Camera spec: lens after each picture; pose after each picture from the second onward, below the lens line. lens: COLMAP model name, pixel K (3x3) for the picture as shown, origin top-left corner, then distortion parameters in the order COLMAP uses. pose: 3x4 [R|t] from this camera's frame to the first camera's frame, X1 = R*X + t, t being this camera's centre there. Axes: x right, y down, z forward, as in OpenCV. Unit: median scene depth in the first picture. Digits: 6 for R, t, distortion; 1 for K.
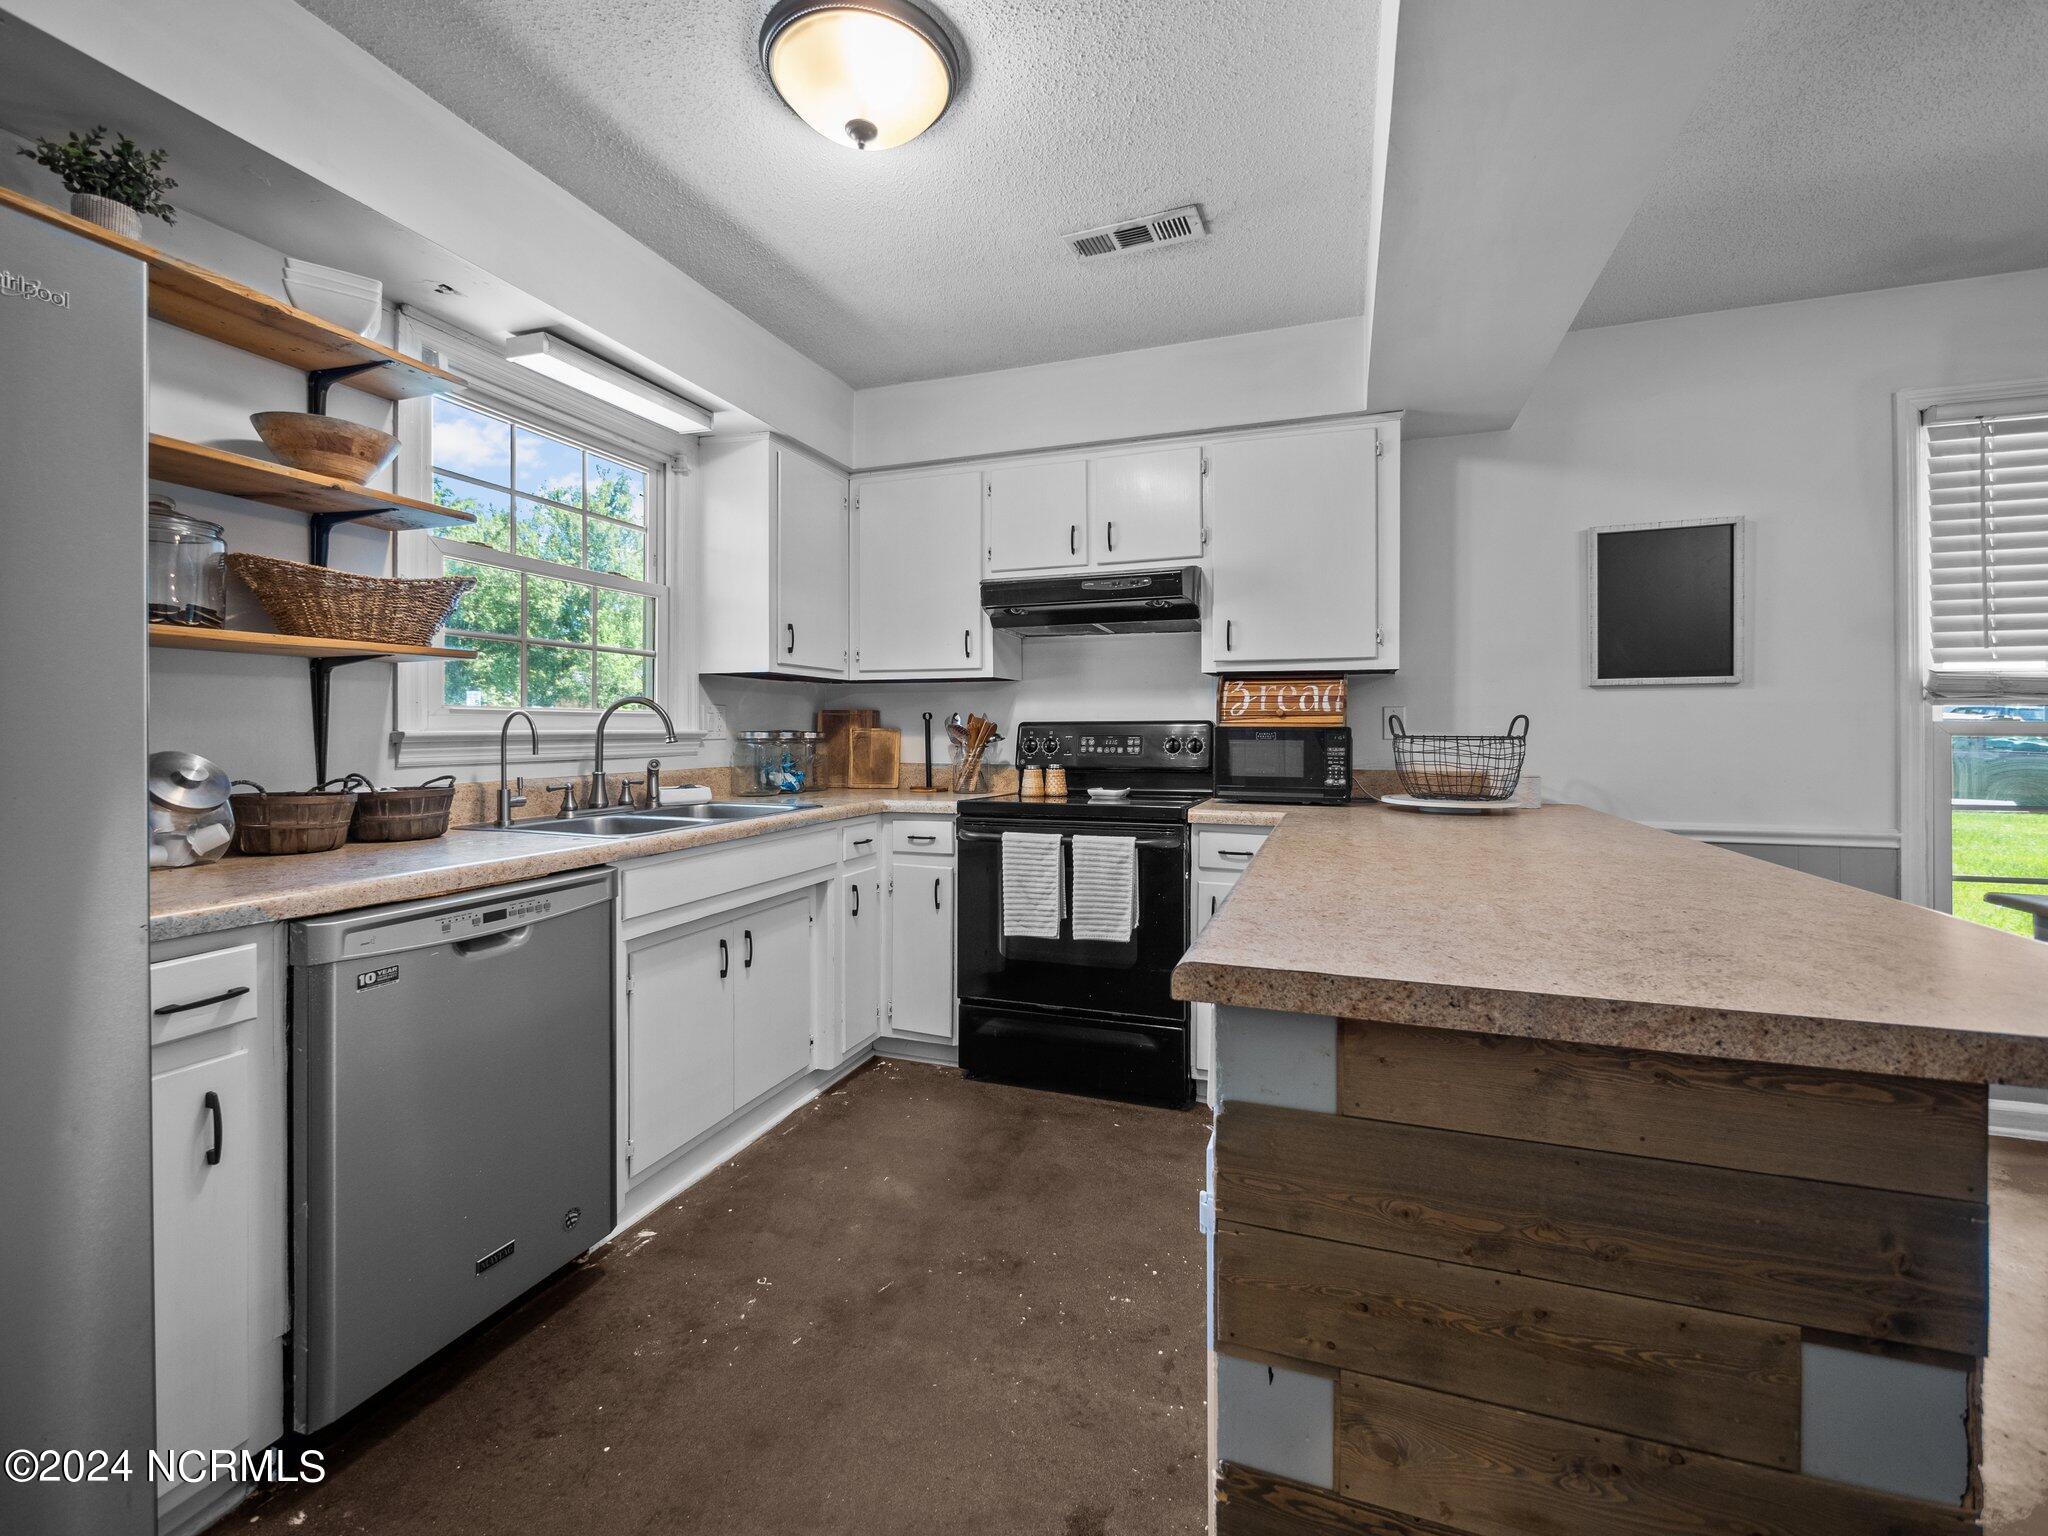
lens RADIAL K [[881.7, 0, 1019.2], [0, 881.7, 724.1], [0, 0, 1]] dist [-0.001297, 0.000052]
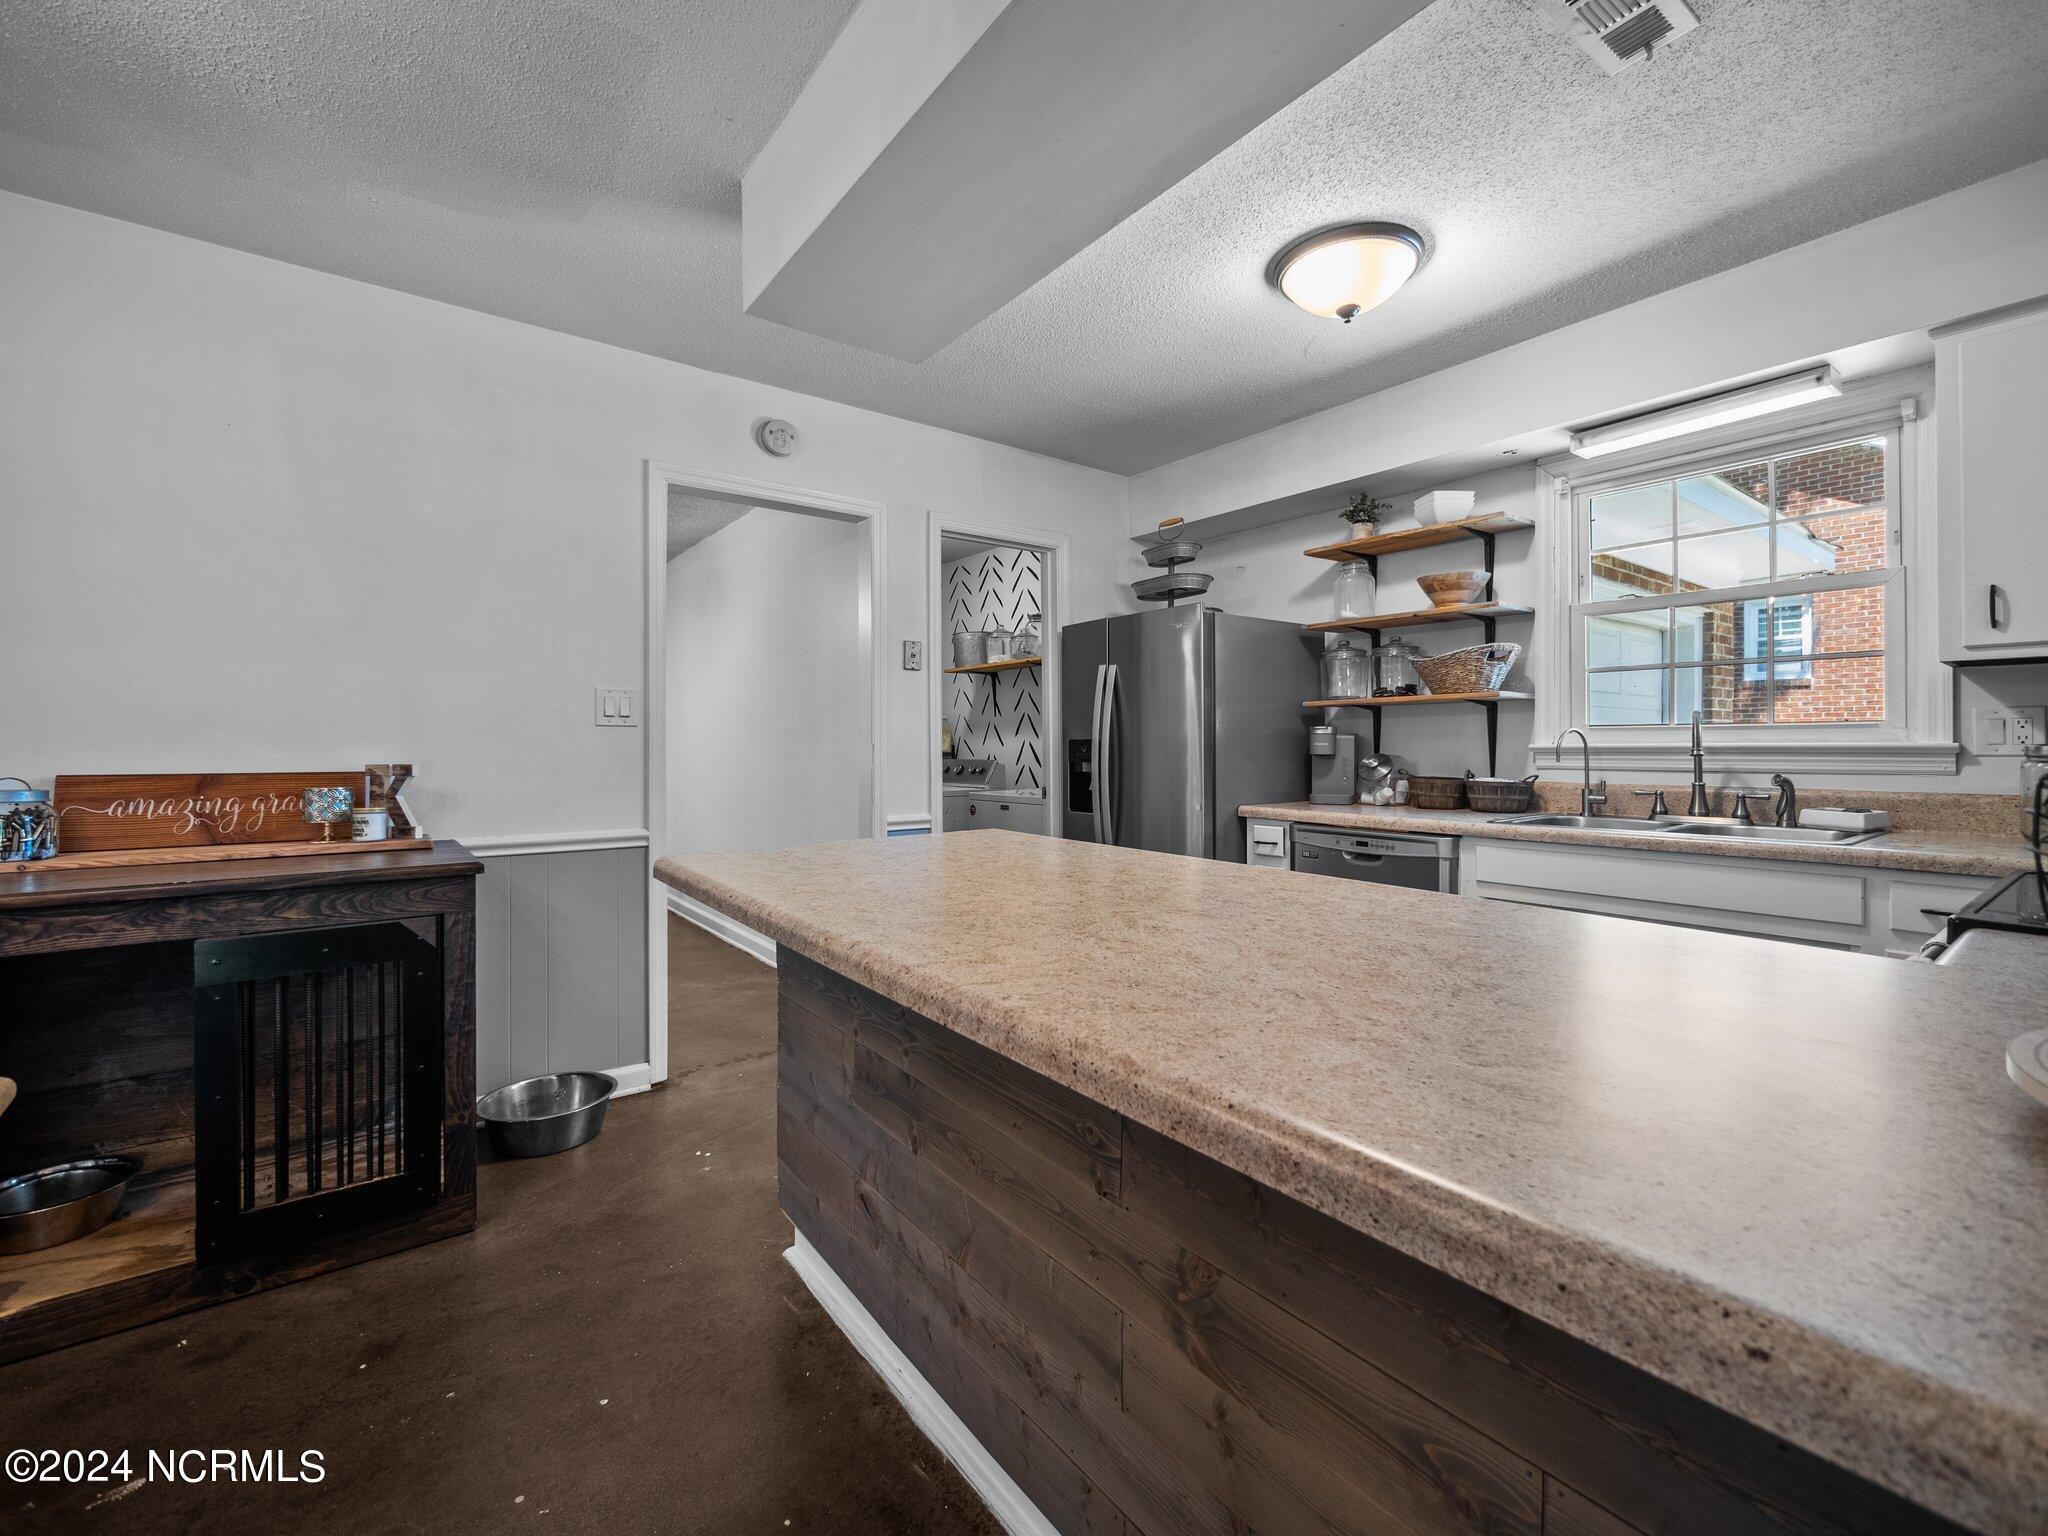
lens RADIAL K [[881.7, 0, 1019.9], [0, 881.7, 753.2], [0, 0, 1]] dist [-0.001297, 0.000052]
pose [[-0.552327, 0.008780, -0.833581, 0.973640], [0.005807, 0.999961, 0.006684, 0.006669], [0.833607, -0.001149, -0.552356, 1.022356]]
